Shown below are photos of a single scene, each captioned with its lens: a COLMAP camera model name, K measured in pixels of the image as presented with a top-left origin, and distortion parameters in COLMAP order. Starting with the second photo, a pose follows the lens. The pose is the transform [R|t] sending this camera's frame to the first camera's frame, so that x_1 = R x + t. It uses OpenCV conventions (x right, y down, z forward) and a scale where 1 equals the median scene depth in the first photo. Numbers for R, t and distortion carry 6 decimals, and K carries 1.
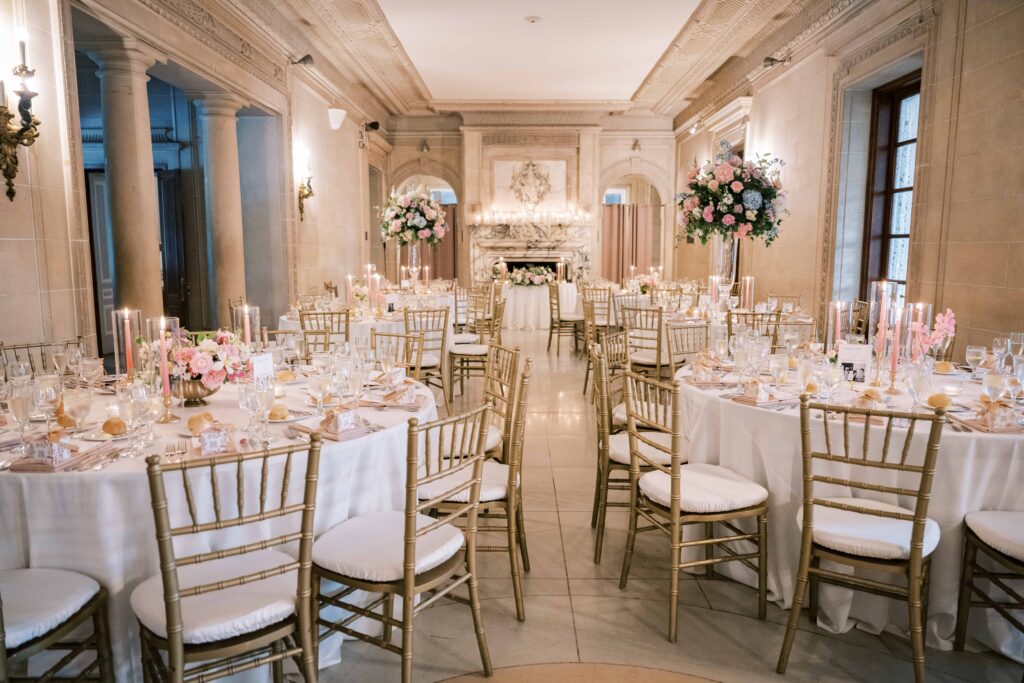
lens RADIAL K [[698.6, 0, 511.4], [0, 698.6, 344.5], [0, 0, 1]] dist [-0.010303, 0.000707]
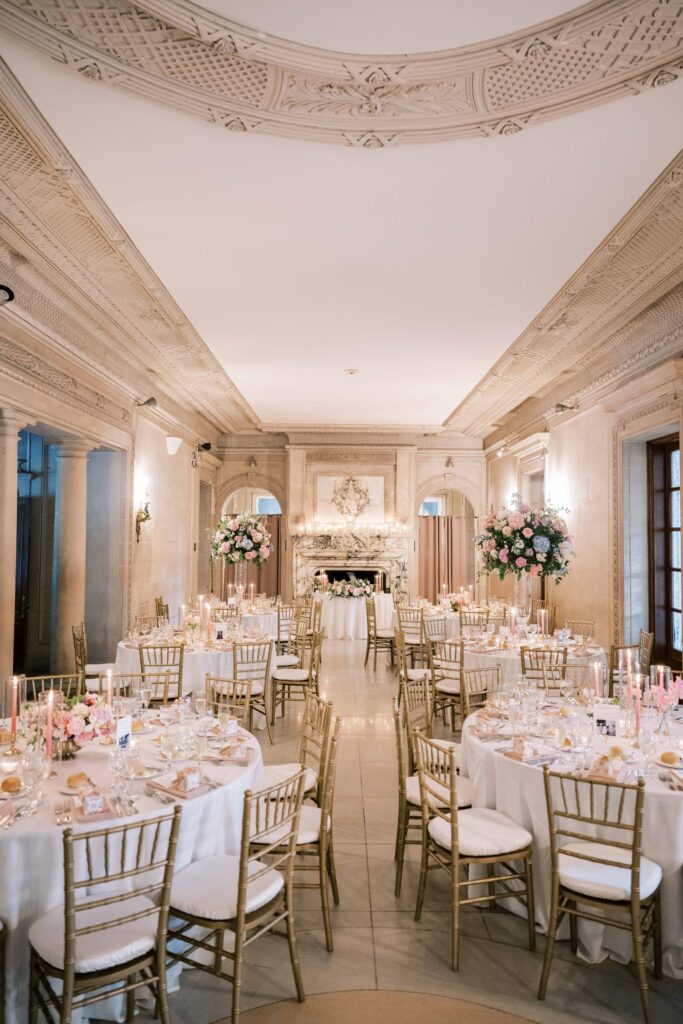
lens RADIAL K [[698.6, 0, 342.8], [0, 698.6, 511.2], [0, 0, 1]] dist [-0.010303, 0.000707]
pose [[0.999890, 0.008641, 0.012091, 0.003991], [-0.006357, 0.984083, -0.177597, -0.034392], [-0.013434, 0.177501, 0.984029, -0.078511]]
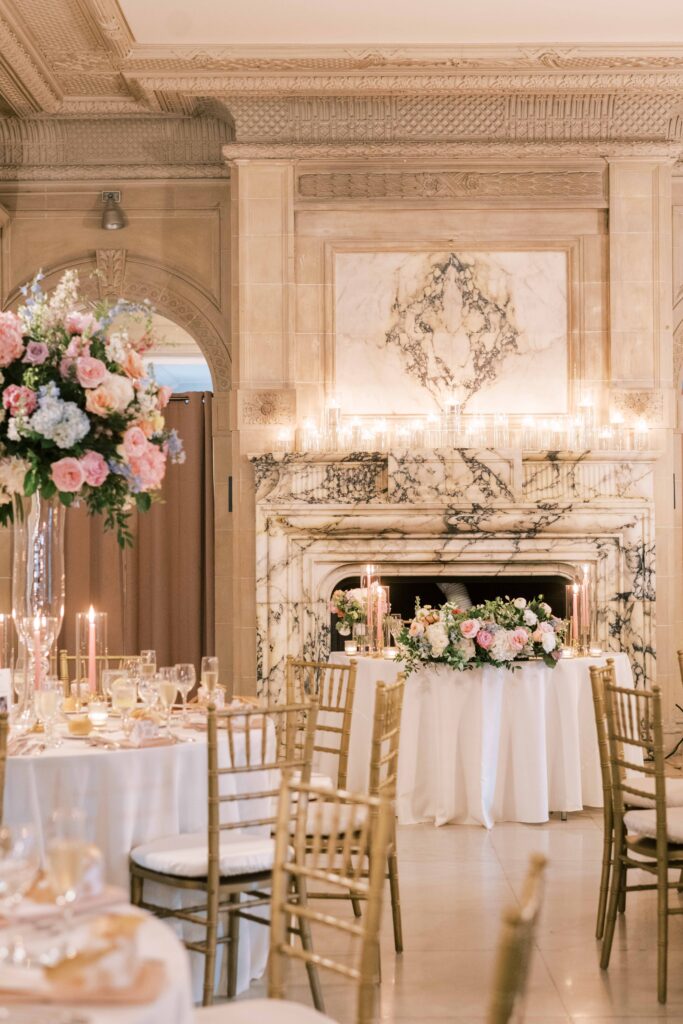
lens RADIAL K [[1753.5, 0, 344.3], [0, 1753.5, 513.4], [0, 0, 1]] dist [0.005608, 0.000000]
pose [[0.999985, -0.005433, -0.000006, -0.035735], [0.005373, 0.989038, -0.147566, -0.058168], [0.000808, 0.147564, 0.989052, 0.421757]]
